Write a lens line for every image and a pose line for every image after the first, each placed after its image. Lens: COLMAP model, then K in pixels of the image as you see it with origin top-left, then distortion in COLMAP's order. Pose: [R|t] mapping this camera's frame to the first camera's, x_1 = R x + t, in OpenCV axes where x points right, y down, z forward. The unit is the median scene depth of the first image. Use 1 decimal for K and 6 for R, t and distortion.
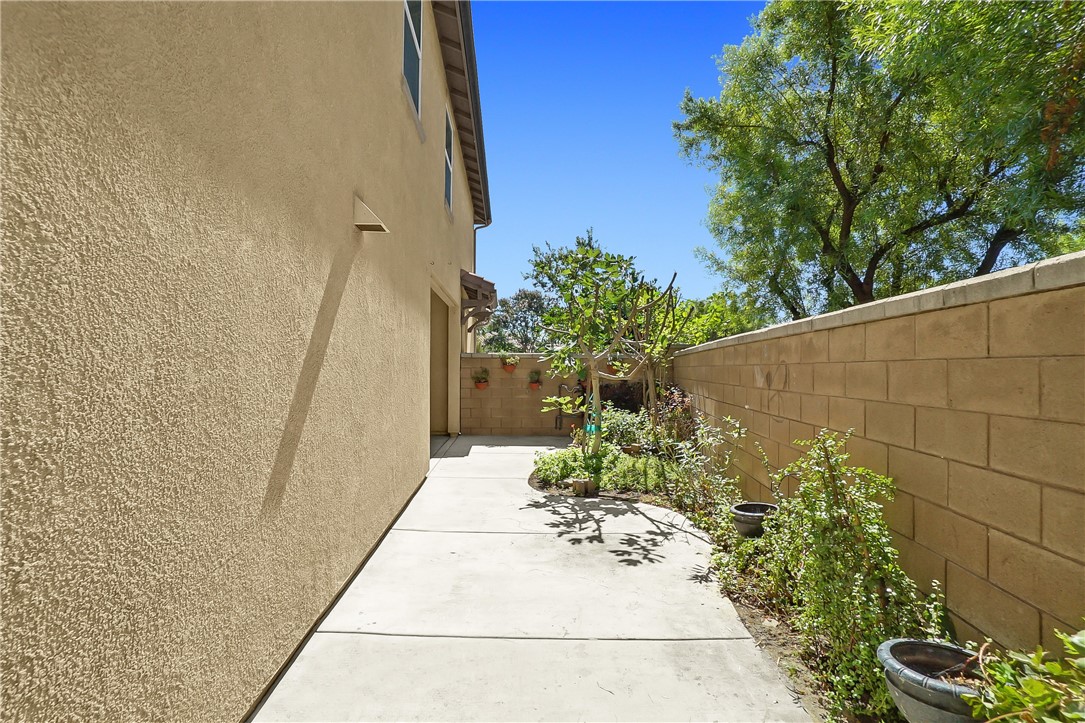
lens RADIAL K [[500.6, 0, 526.7], [0, 500.6, 363.3], [0, 0, 1]] dist [-0.009175, 0.000499]
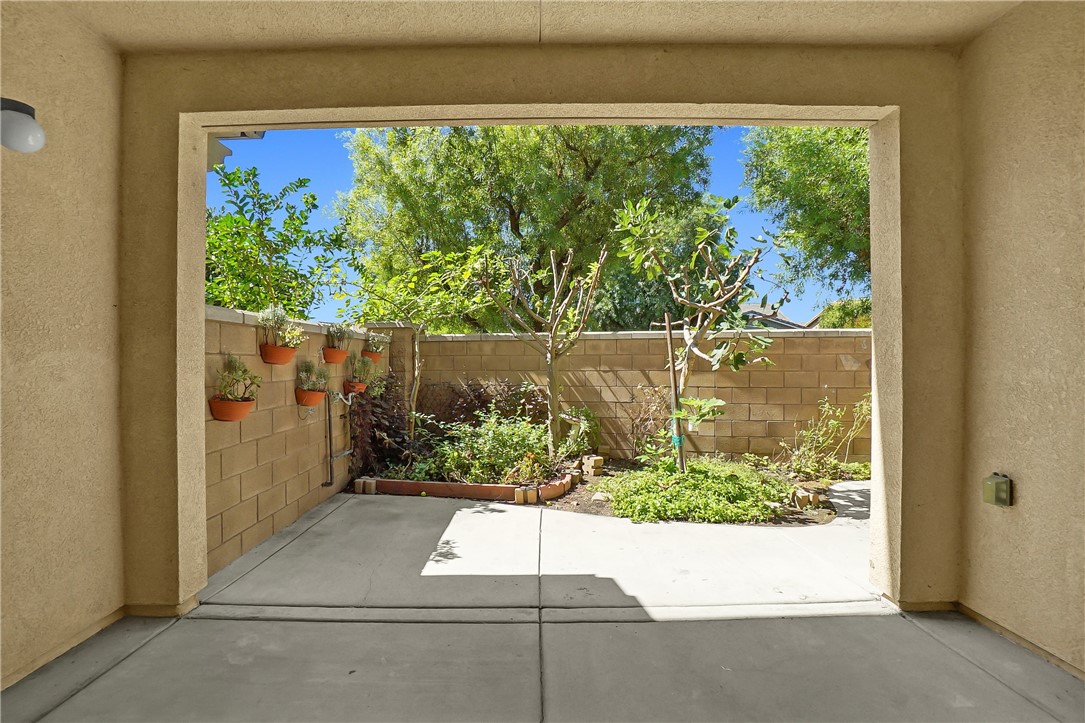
lens RADIAL K [[500.6, 0, 526.7], [0, 500.6, 363.3], [0, 0, 1]] dist [-0.009175, 0.000499]
pose [[0.020166, -0.005968, 0.999779, -0.404319], [-0.006483, 0.999960, 0.006100, 0.011802], [-0.999776, -0.006605, 0.020127, 0.806808]]
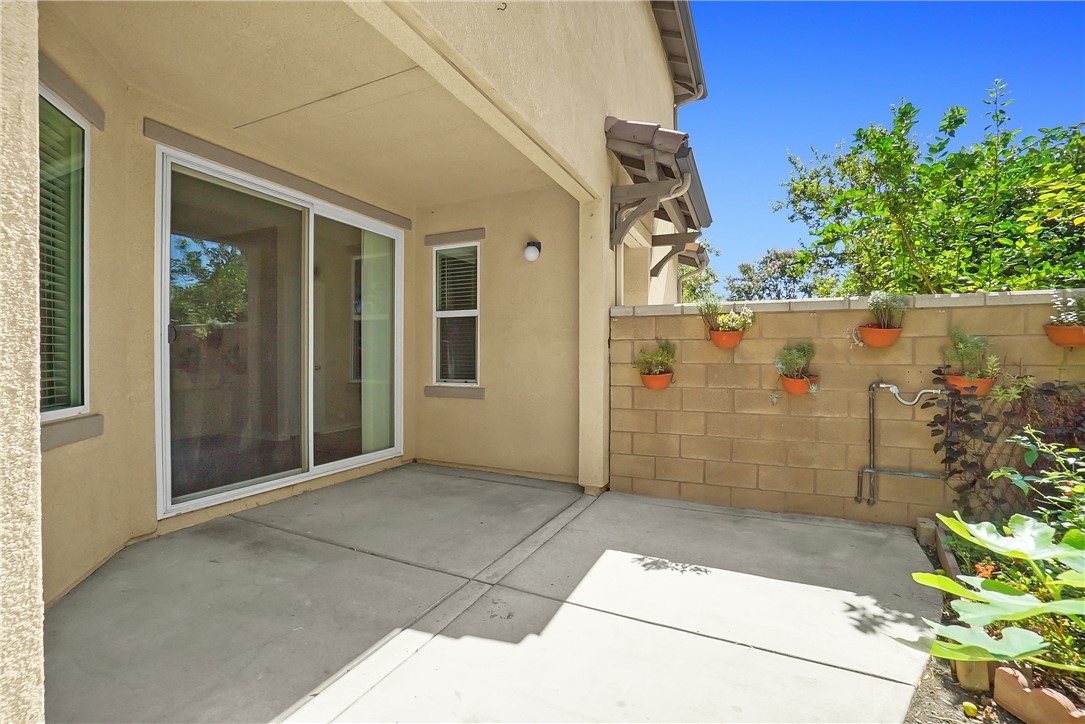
lens RADIAL K [[500.6, 0, 526.7], [0, 500.6, 363.8], [0, 0, 1]] dist [-0.009175, 0.000499]
pose [[0.891232, -0.001731, -0.453544, 0.004732], [0.007894, 0.999900, 0.011695, 0.024057], [0.453478, -0.014003, 0.891157, 0.572812]]
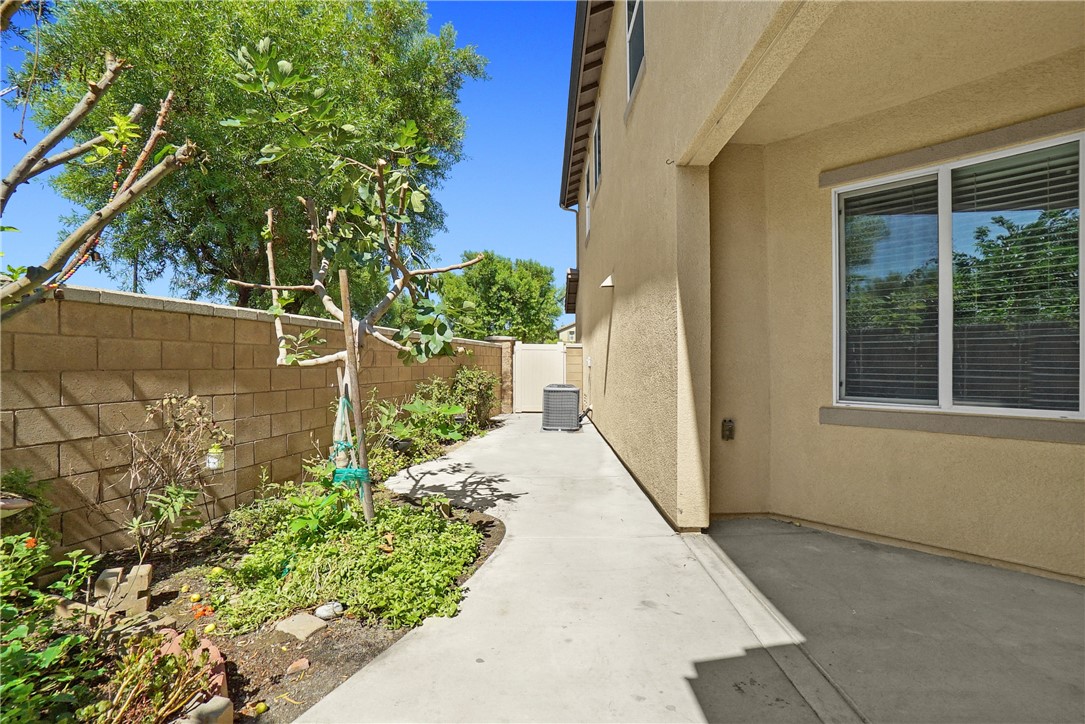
lens RADIAL K [[500.6, 0, 526.7], [0, 500.6, 363.8], [0, 0, 1]] dist [-0.009175, 0.000499]
pose [[-0.997471, 0.001554, 0.071058, -0.040492], [0.001146, 0.999983, -0.005779, 0.021187], [-0.071066, -0.005682, -0.997455, 0.974543]]
